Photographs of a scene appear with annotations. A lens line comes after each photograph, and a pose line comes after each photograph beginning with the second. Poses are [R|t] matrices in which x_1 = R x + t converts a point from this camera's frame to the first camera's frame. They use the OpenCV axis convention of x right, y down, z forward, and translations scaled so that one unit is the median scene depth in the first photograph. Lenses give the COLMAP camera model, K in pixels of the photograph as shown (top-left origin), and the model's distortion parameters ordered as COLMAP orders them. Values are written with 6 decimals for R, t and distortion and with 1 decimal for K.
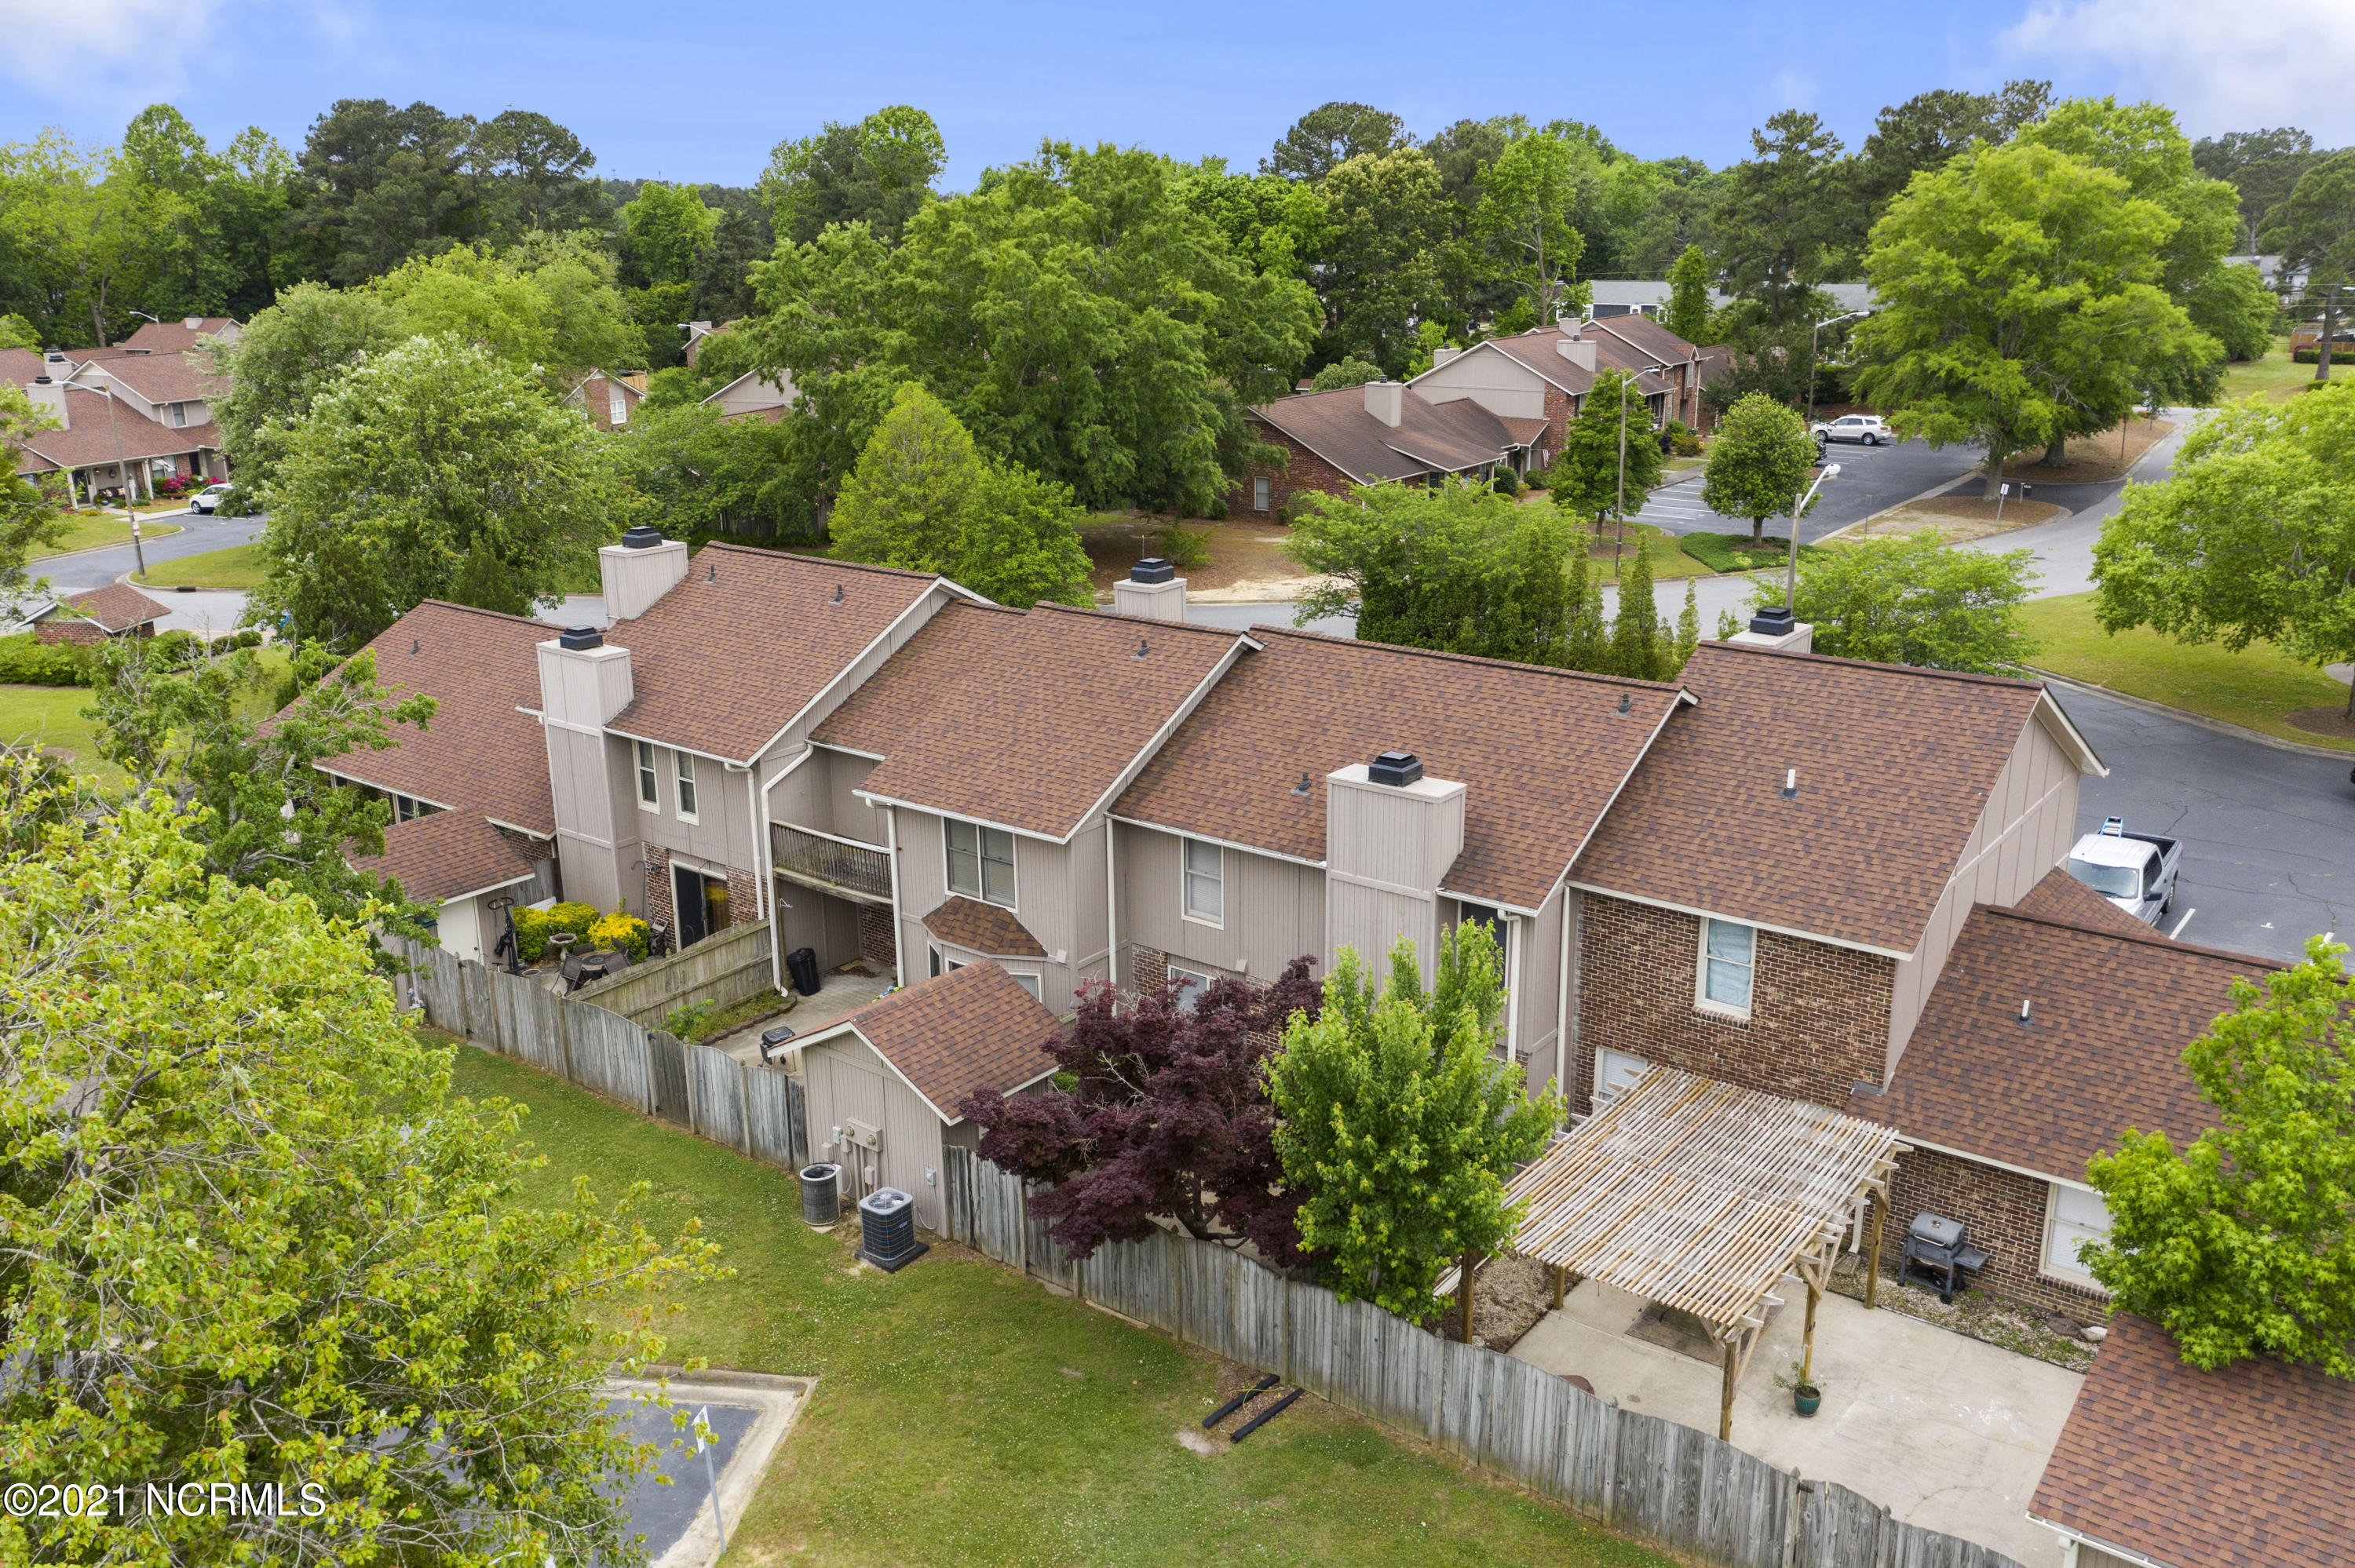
lens RADIAL K [[1889.4, 0, 1177.2], [0, 1889.4, 790.4], [0, 0, 1]] dist [-0.004637, 0.014890]
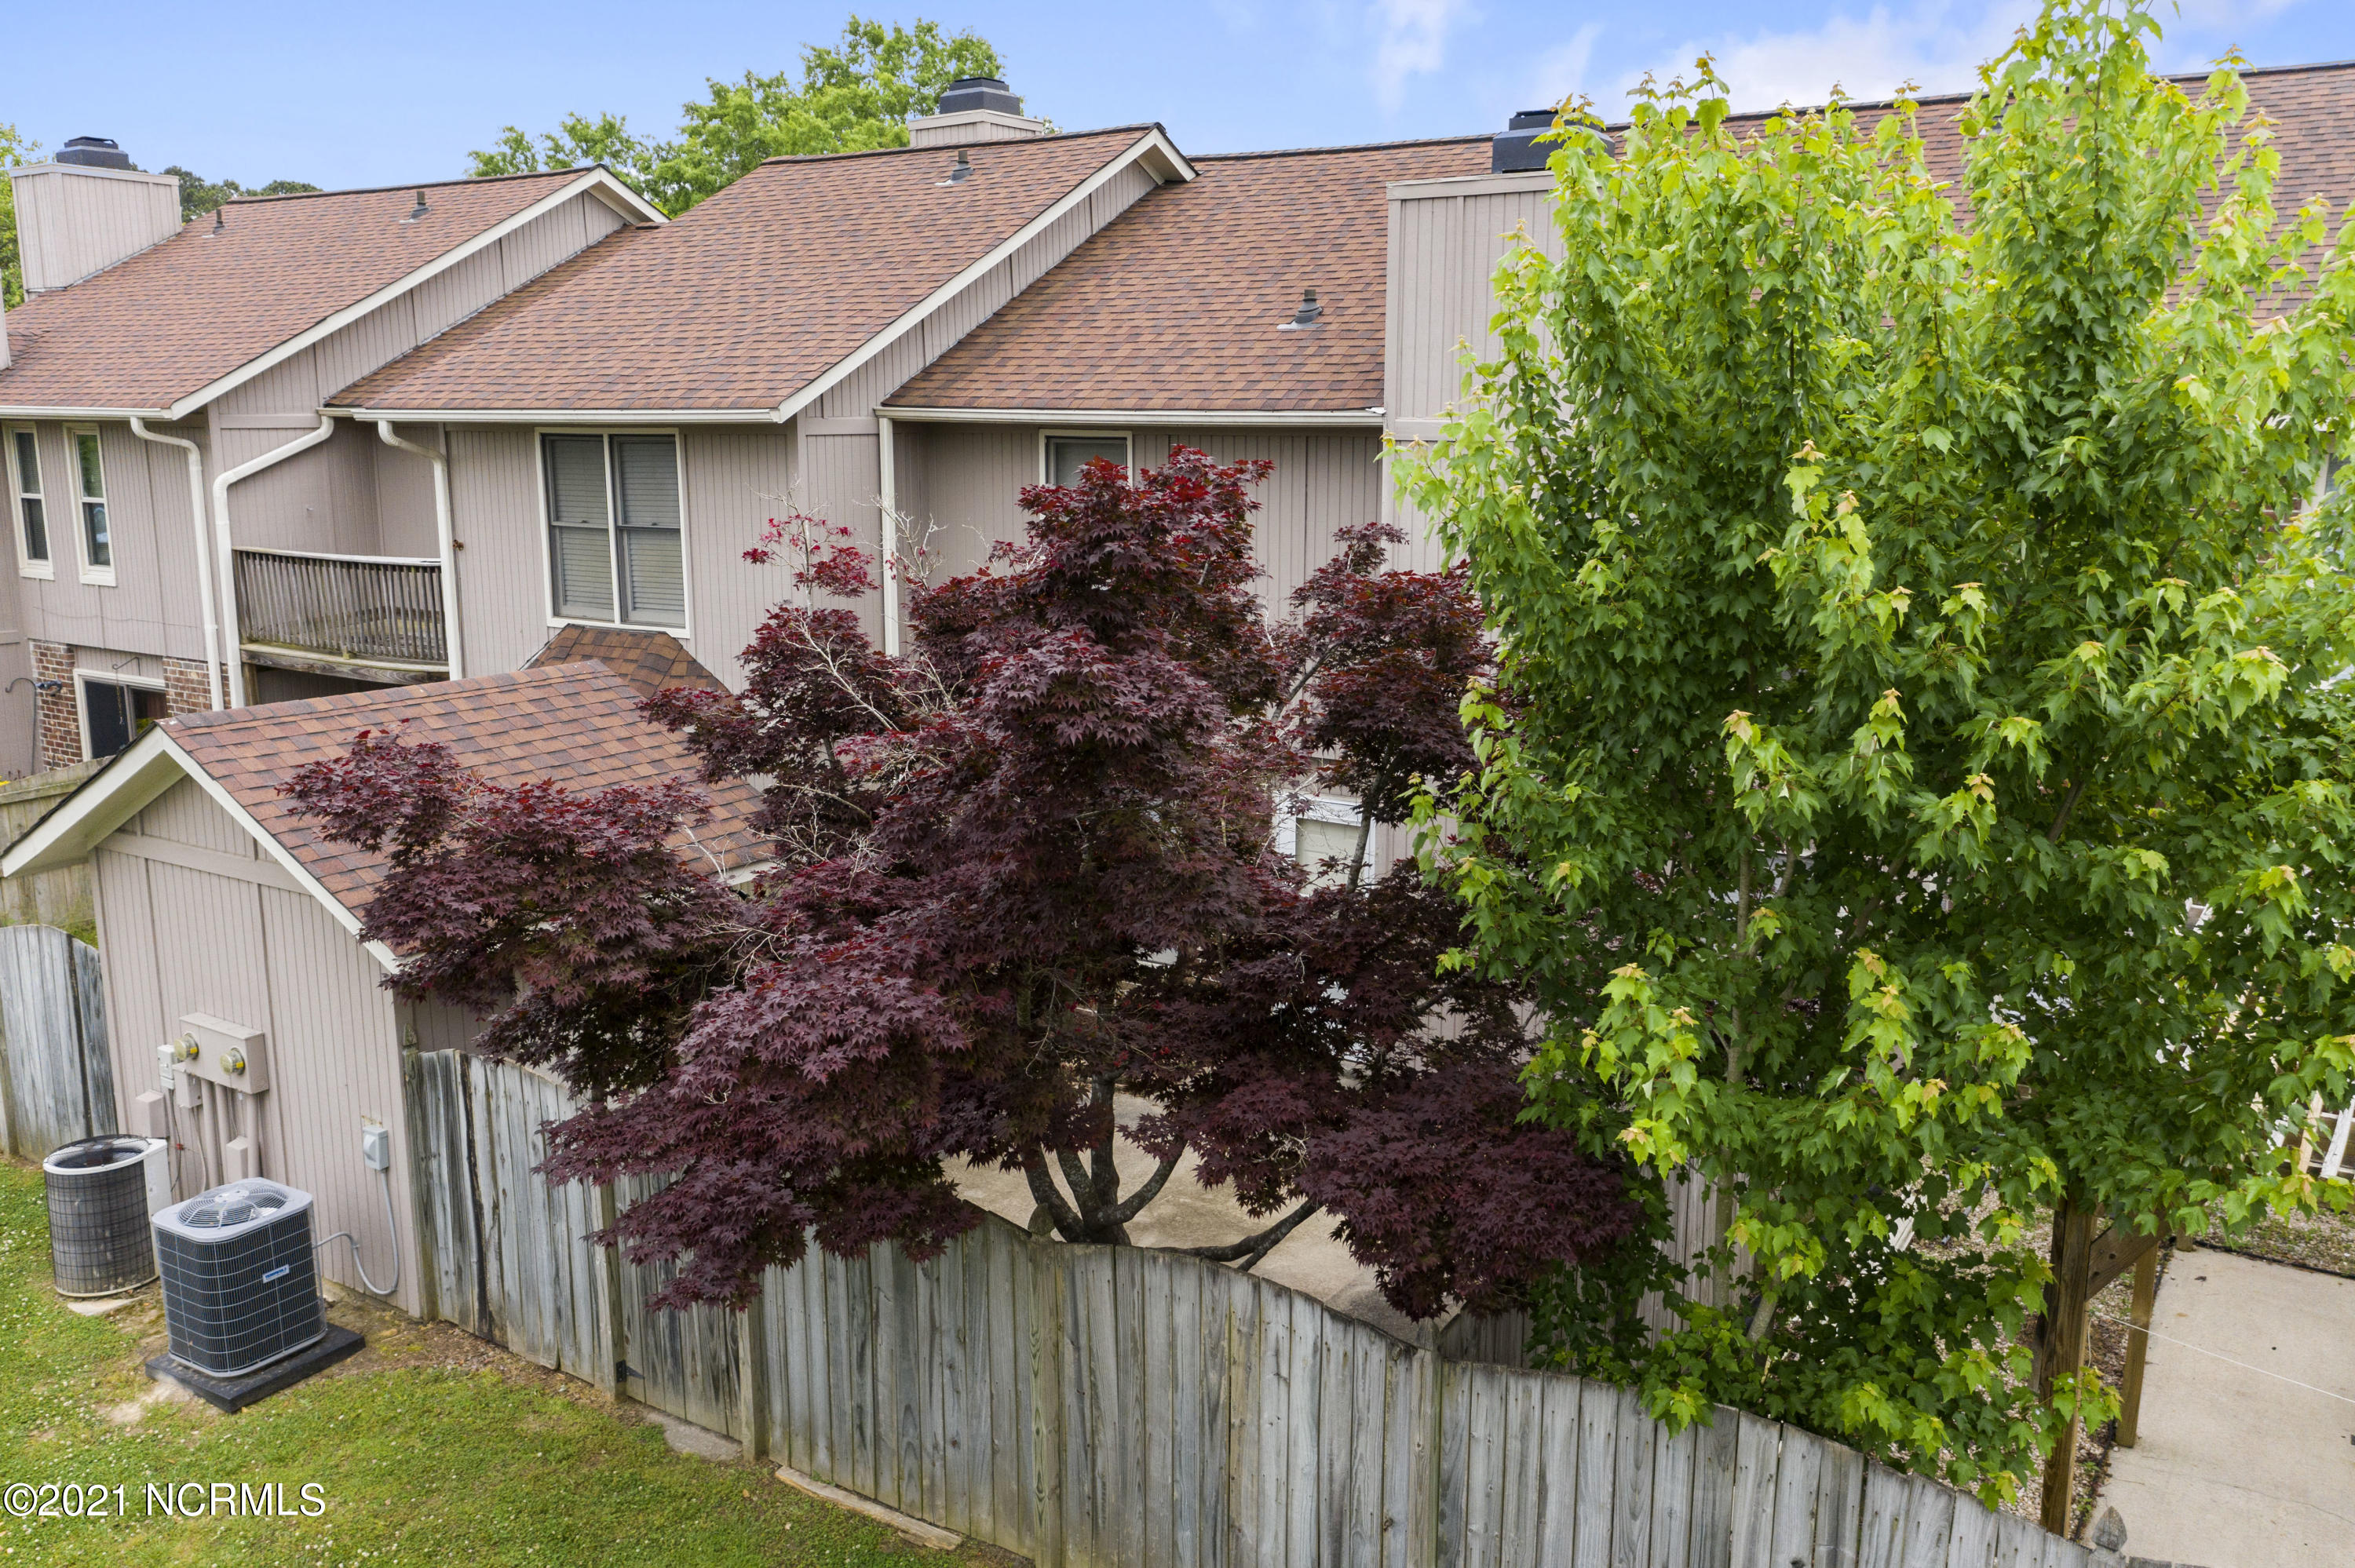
lens RADIAL K [[1889.4, 0, 1177.0], [0, 1889.4, 780.4], [0, 0, 1]] dist [-0.004637, 0.014890]
pose [[0.996345, -0.005011, 0.085271, -0.004631], [0.013449, 0.995030, -0.098667, 0.169031], [-0.084353, 0.099453, 0.991460, 0.601266]]
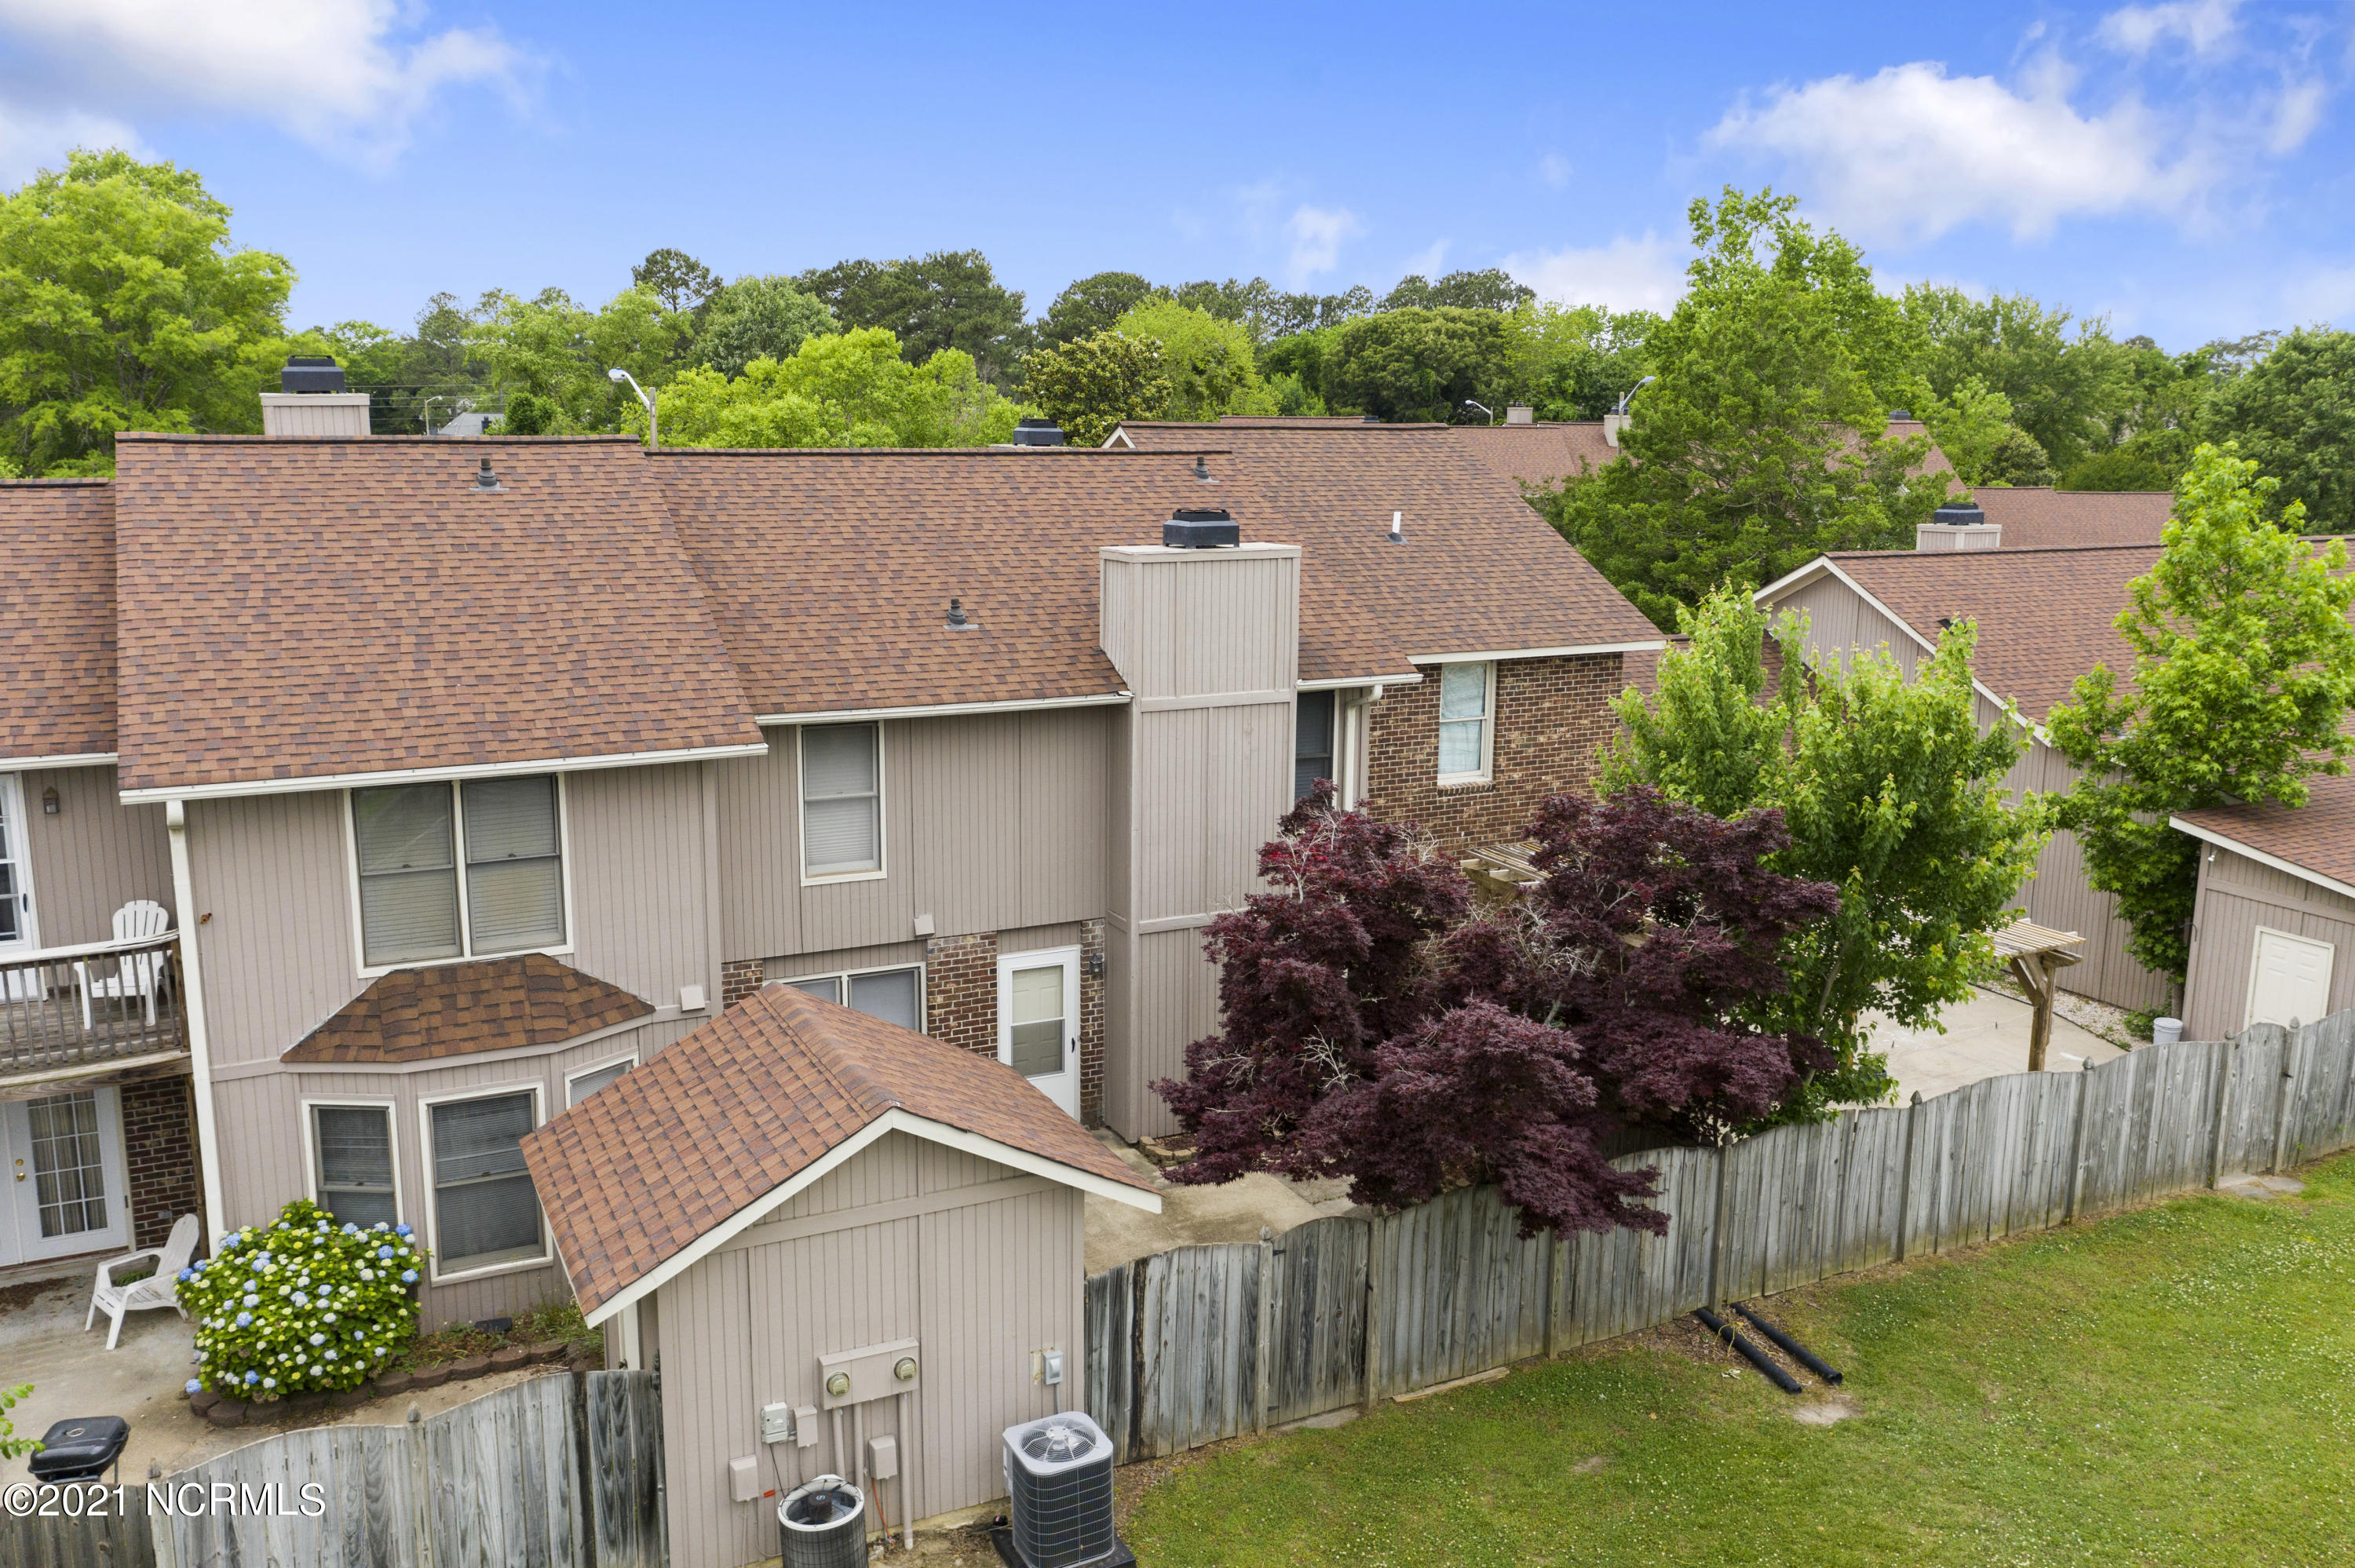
lens RADIAL K [[1889.4, 0, 1171.6], [0, 1889.4, 775.8], [0, 0, 1]] dist [-0.004637, 0.014890]
pose [[0.437513, -0.154858, 0.885777, -0.516238], [0.249548, 0.967277, 0.045847, 0.041709], [-0.863891, 0.200985, 0.461841, 0.704491]]
